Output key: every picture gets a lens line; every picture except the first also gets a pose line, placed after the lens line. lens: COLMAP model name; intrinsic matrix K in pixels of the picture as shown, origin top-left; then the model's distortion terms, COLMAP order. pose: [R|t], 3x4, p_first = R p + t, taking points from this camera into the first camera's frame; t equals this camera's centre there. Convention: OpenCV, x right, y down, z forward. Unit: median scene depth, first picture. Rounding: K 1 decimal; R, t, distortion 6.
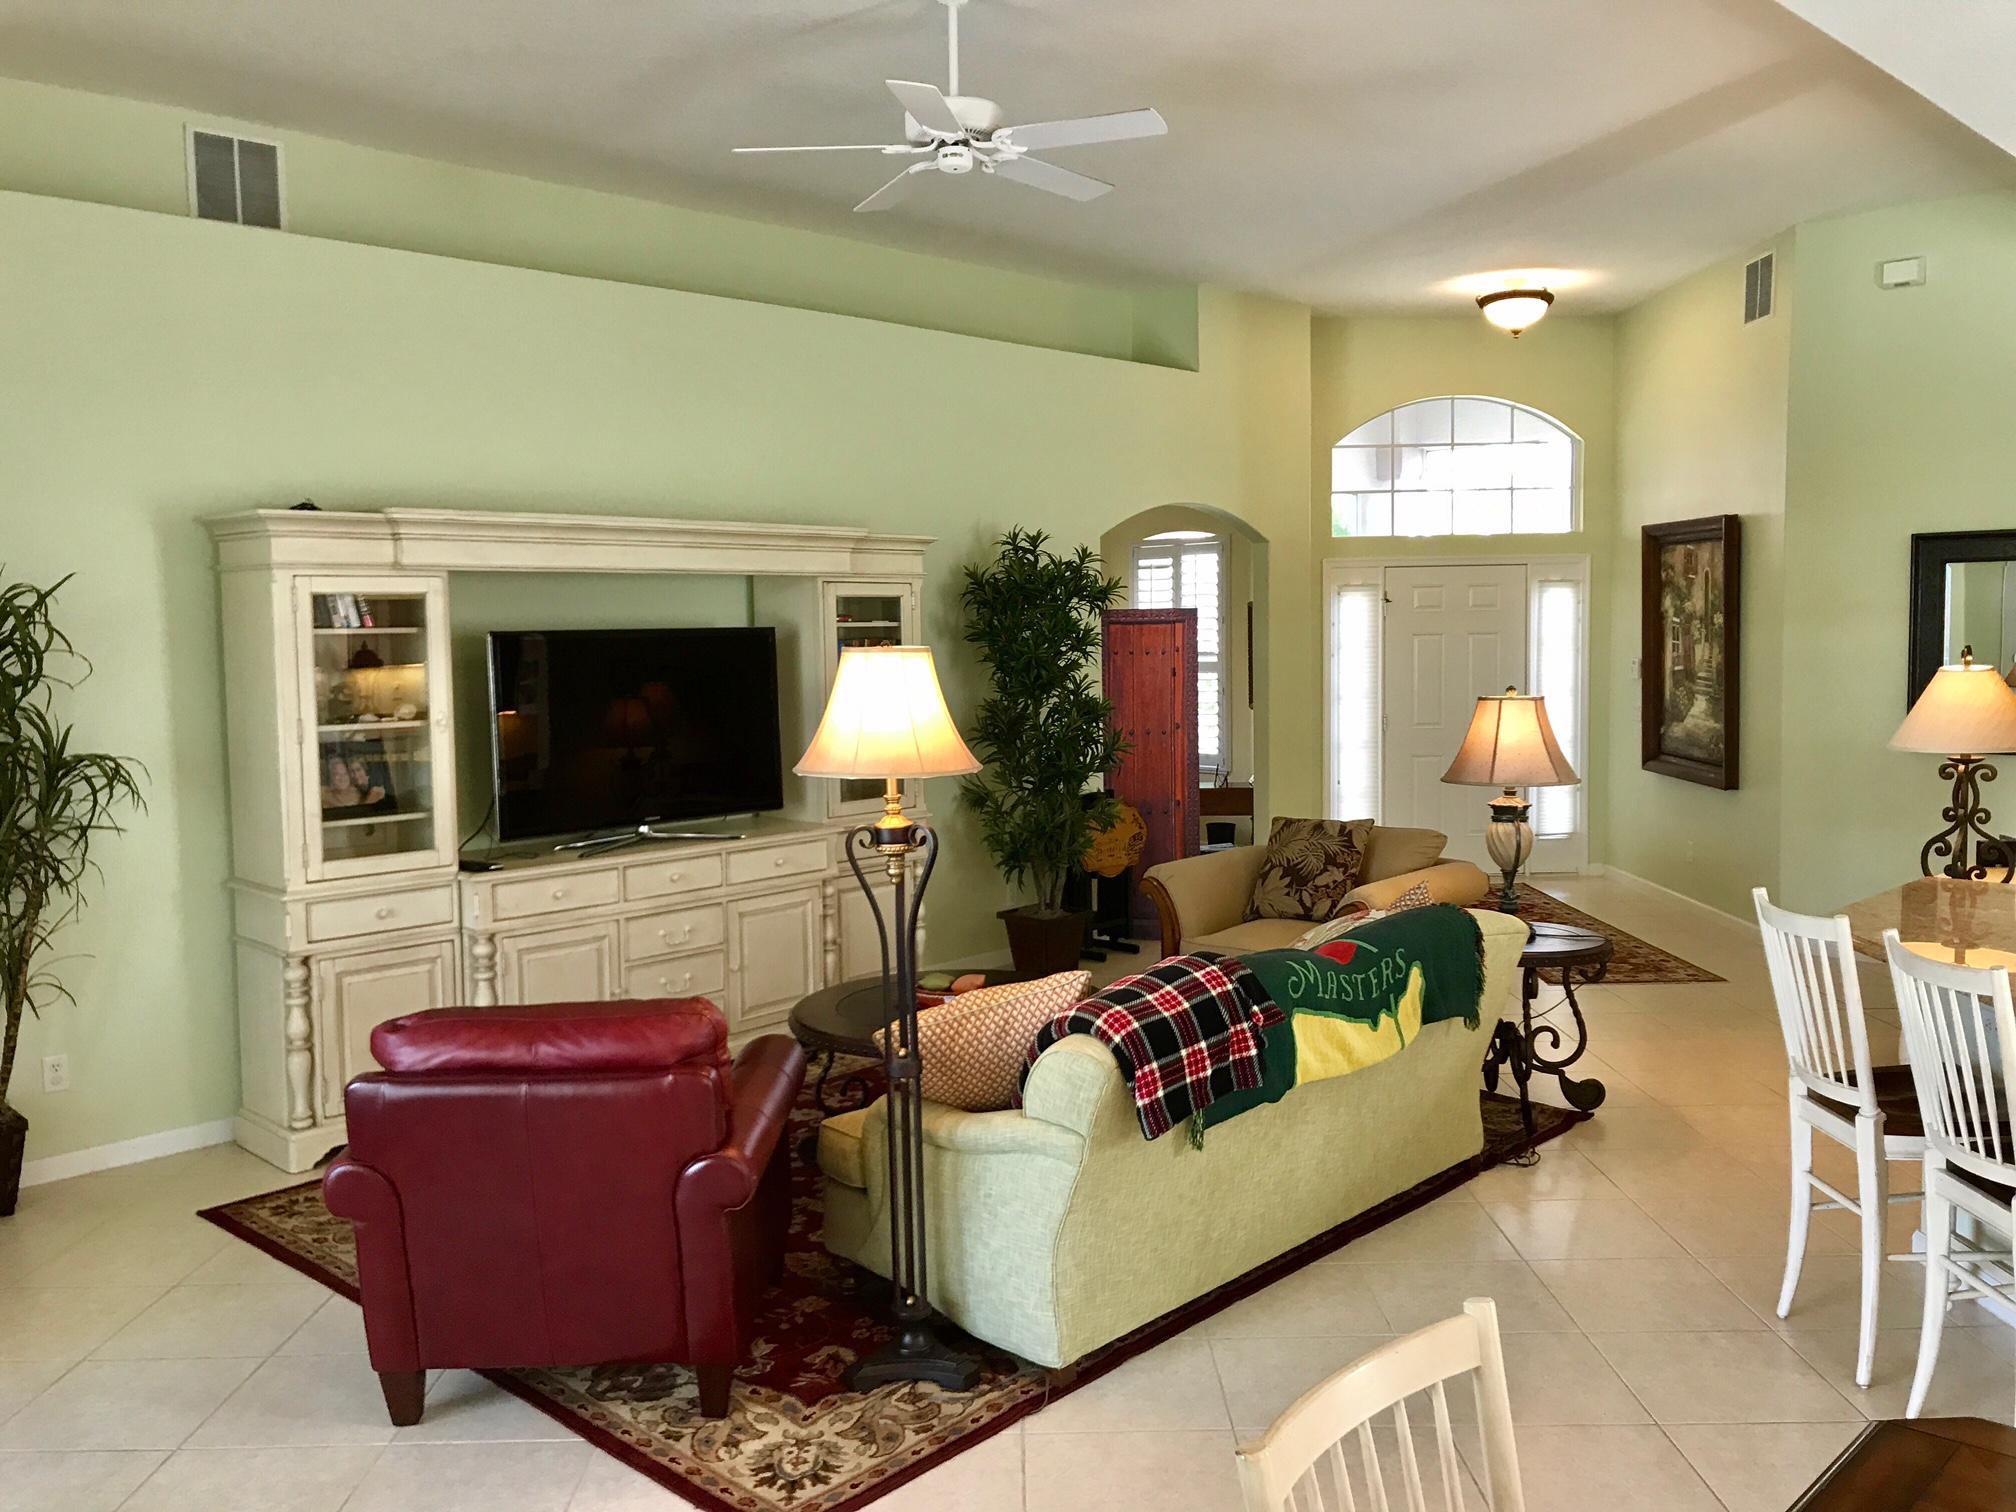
lens RADIAL K [[1649.3, 0, 1003.6], [0, 1649.3, 752.4], [0, 0, 1]] dist [0.042386, -0.051614]
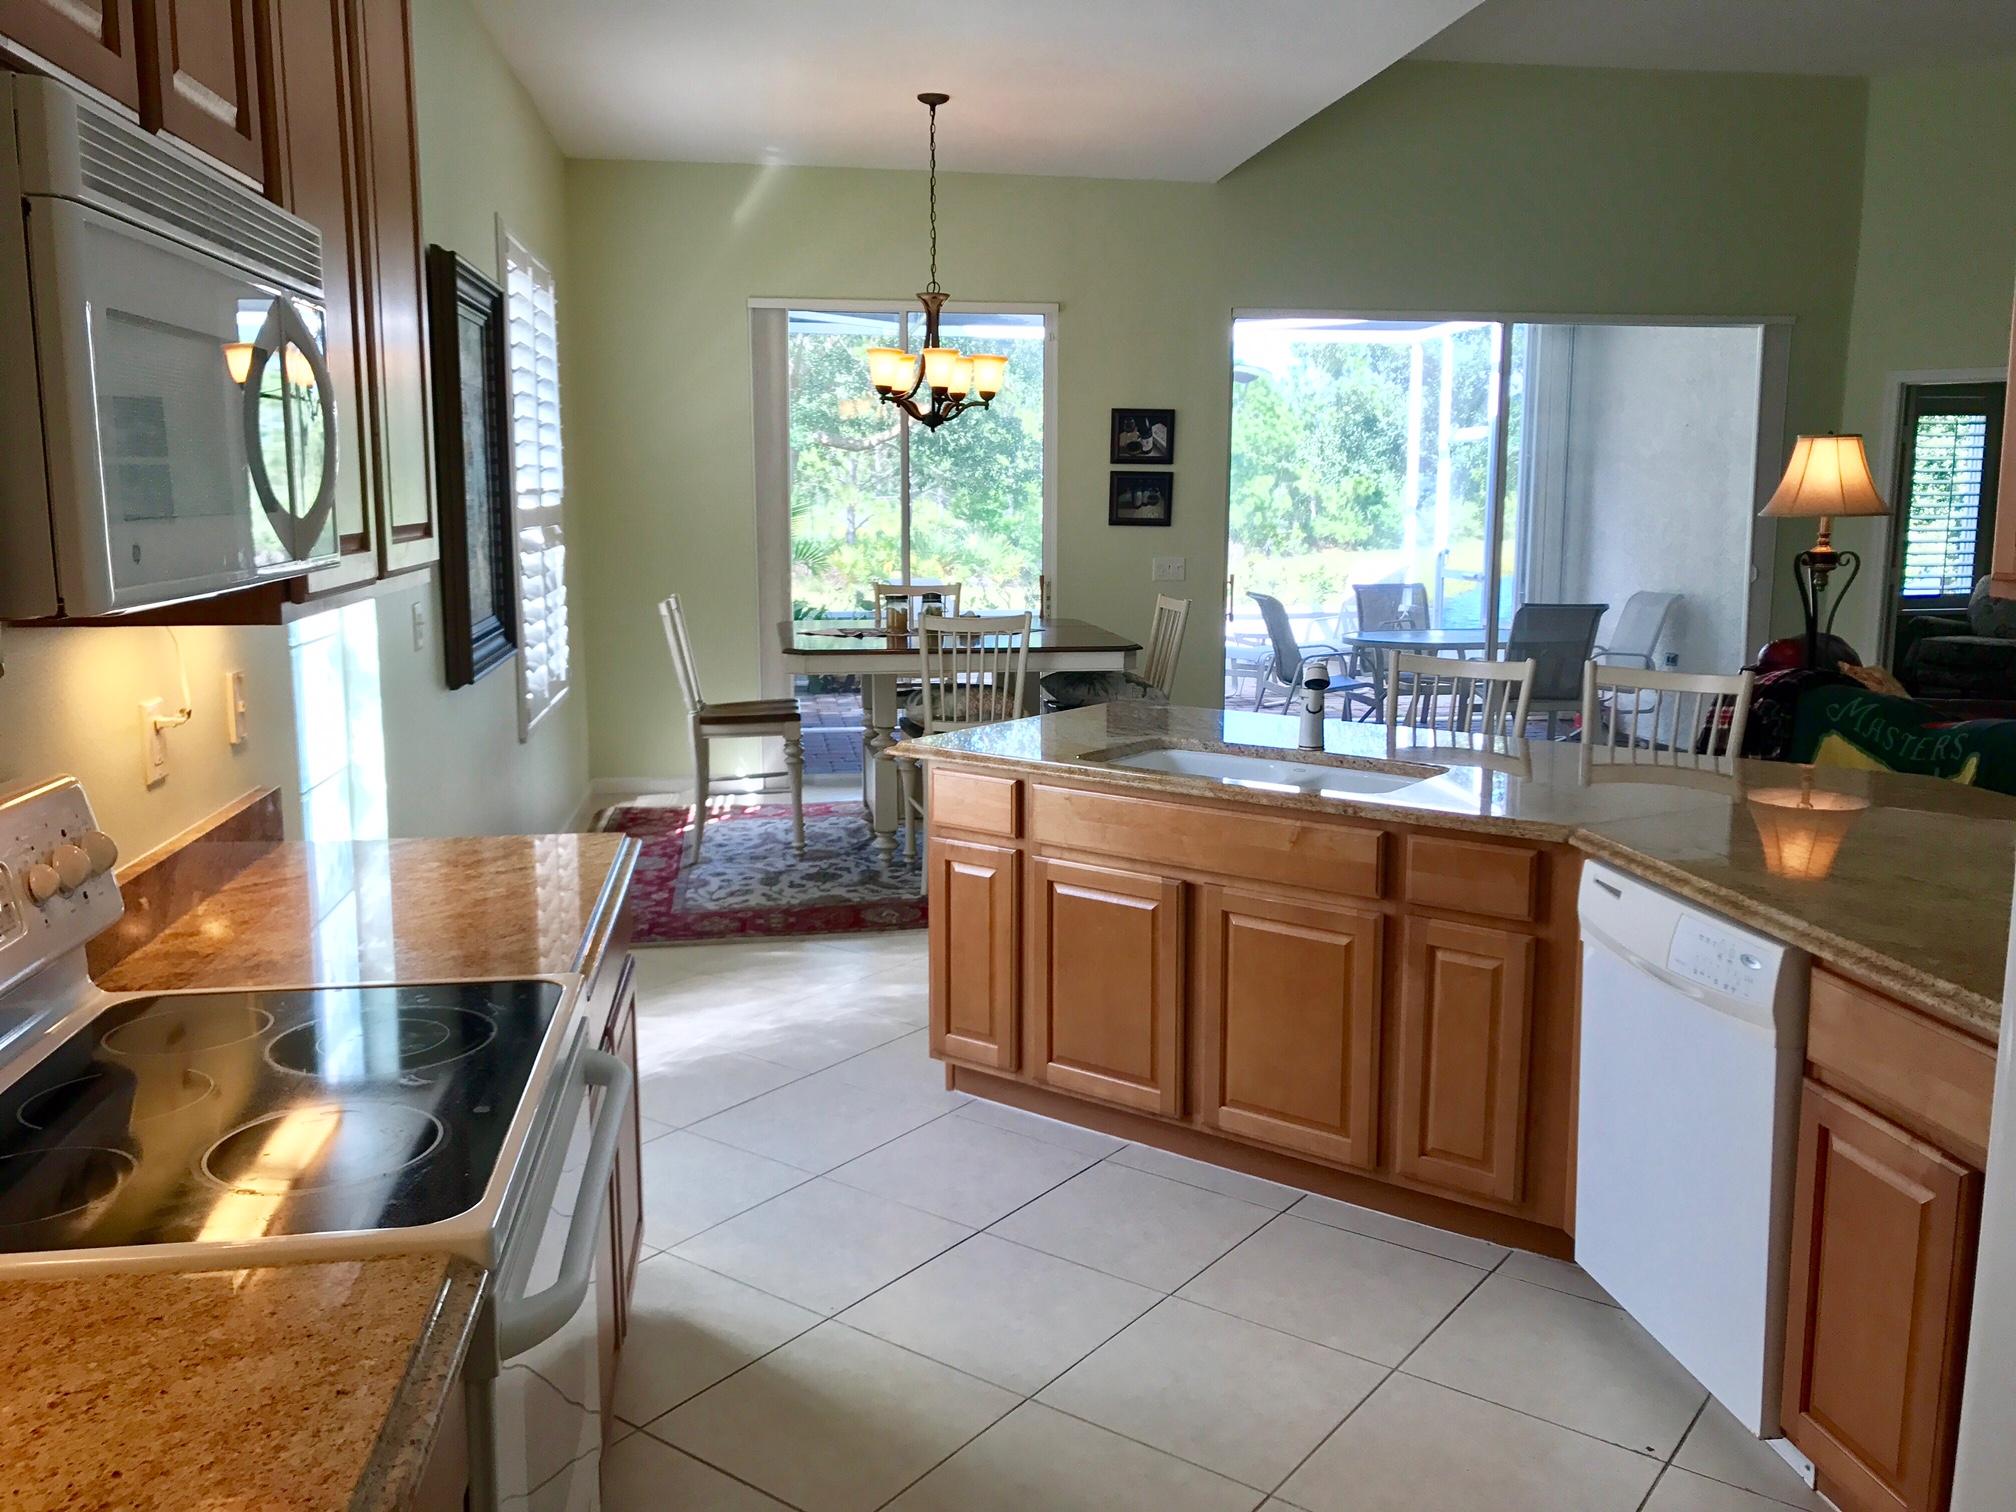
lens RADIAL K [[1649.3, 0, 1015.6], [0, 1649.3, 750.0], [0, 0, 1]] dist [0.042386, -0.051614]
pose [[-0.594309, 0.144058, -0.791229, 1.114795], [-0.054477, 0.974356, 0.218319, -0.050206], [0.802389, 0.172853, -0.571221, 0.890466]]
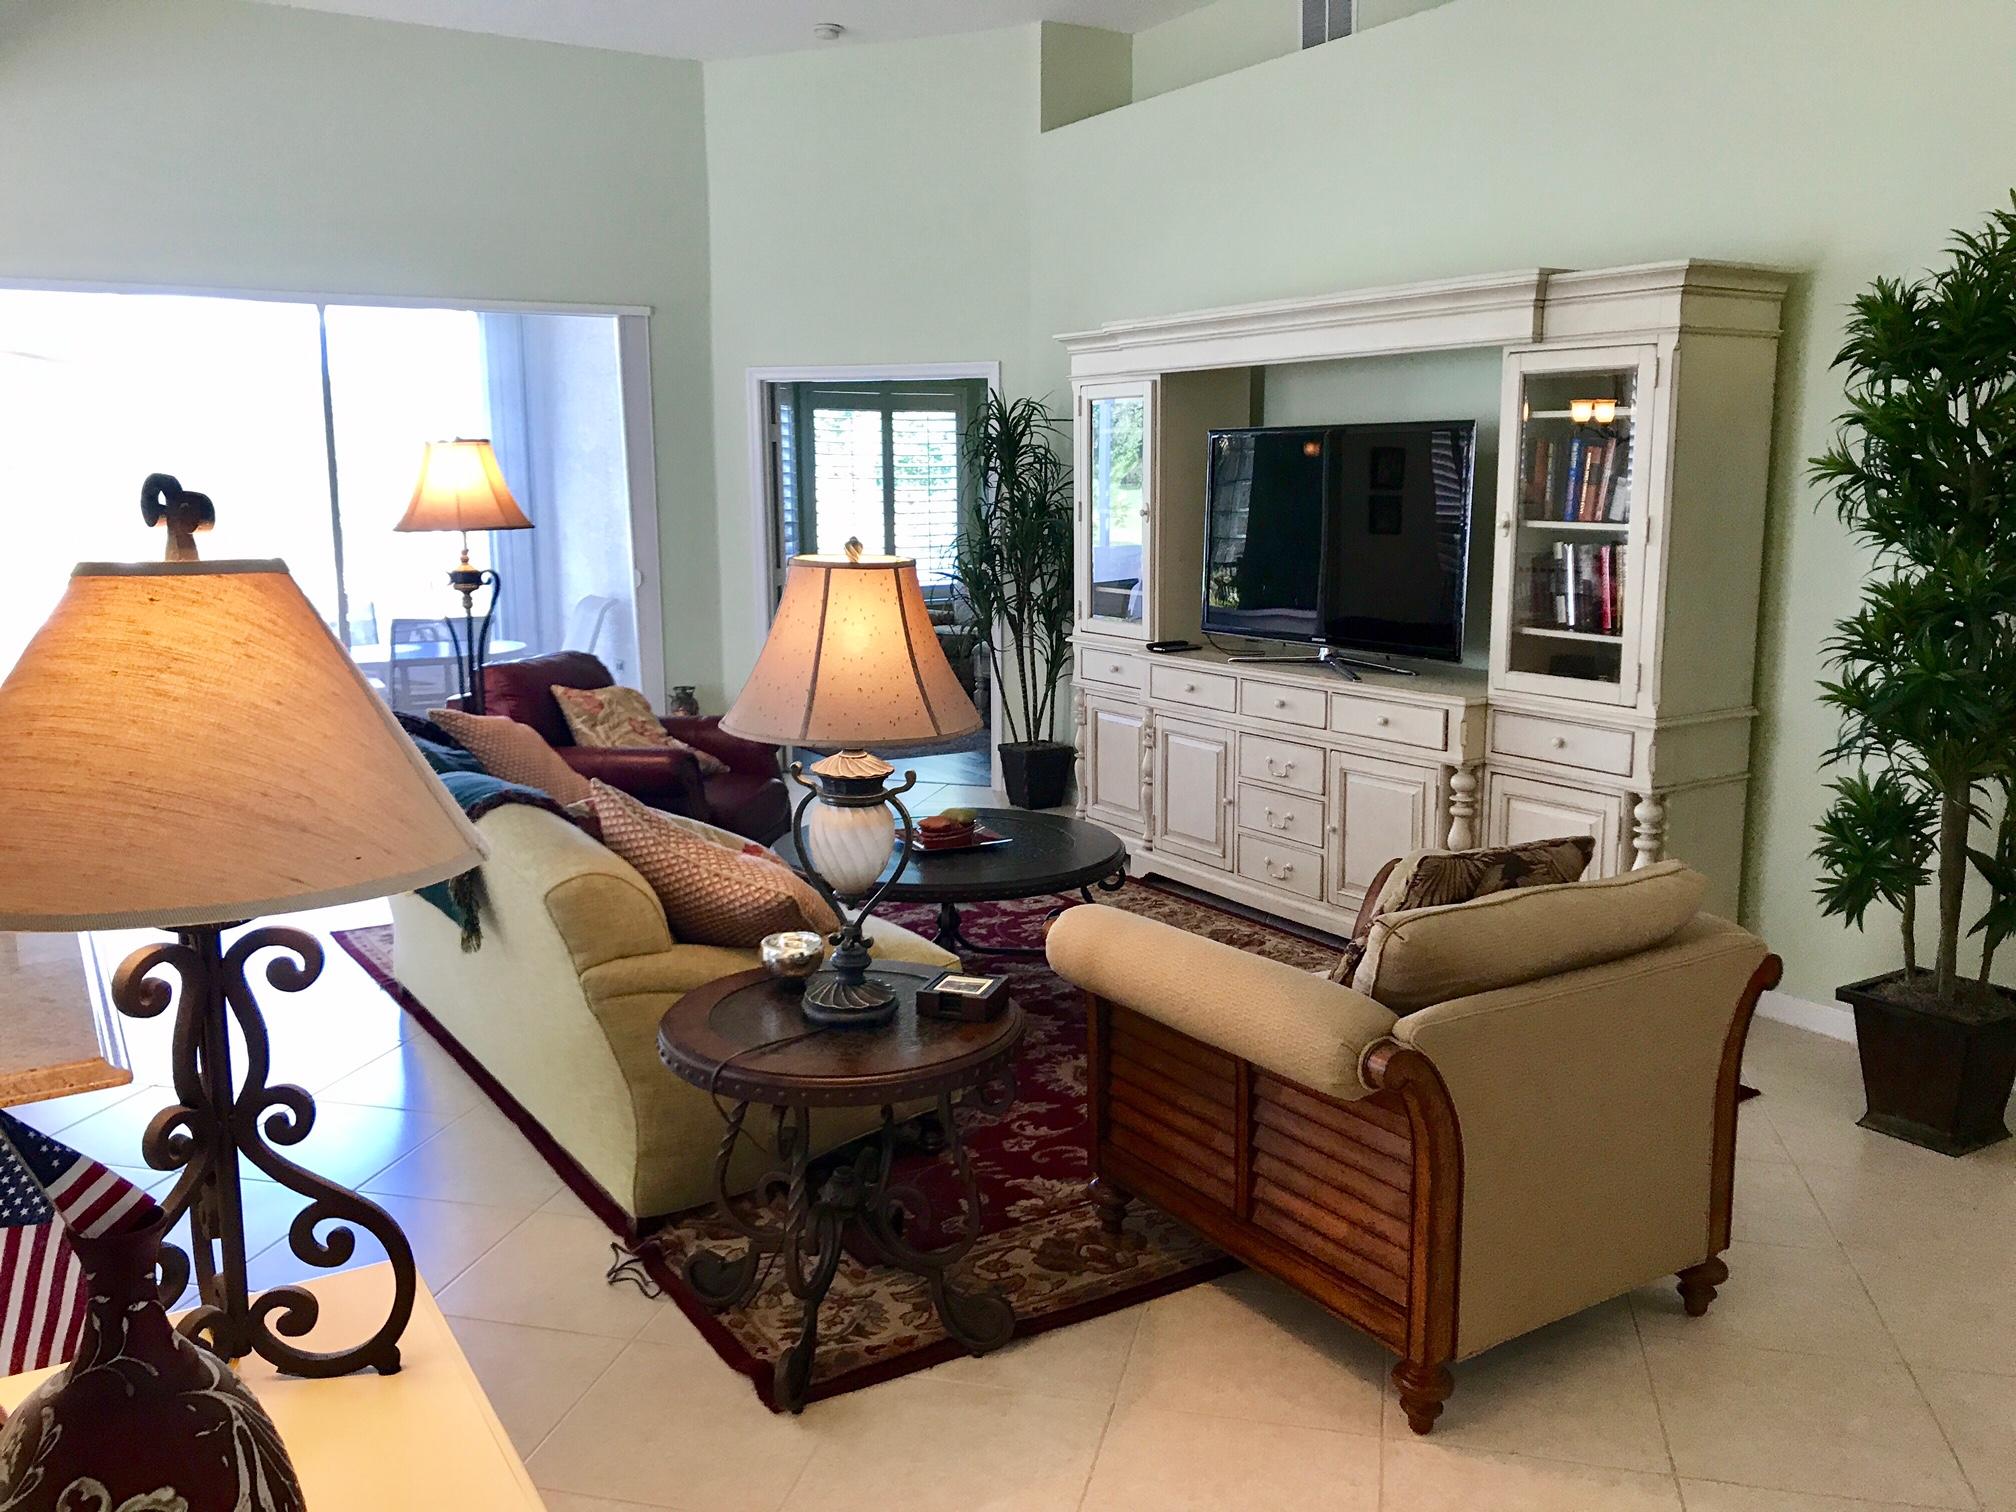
lens RADIAL K [[1649.3, 0, 996.6], [0, 1649.3, 743.2], [0, 0, 1]] dist [0.042386, -0.051614]
pose [[-0.229506, 0.178384, -0.956821, 0.801937], [-0.068546, 0.977658, 0.198710, -0.081877], [0.970891, 0.111191, -0.212151, 1.179664]]
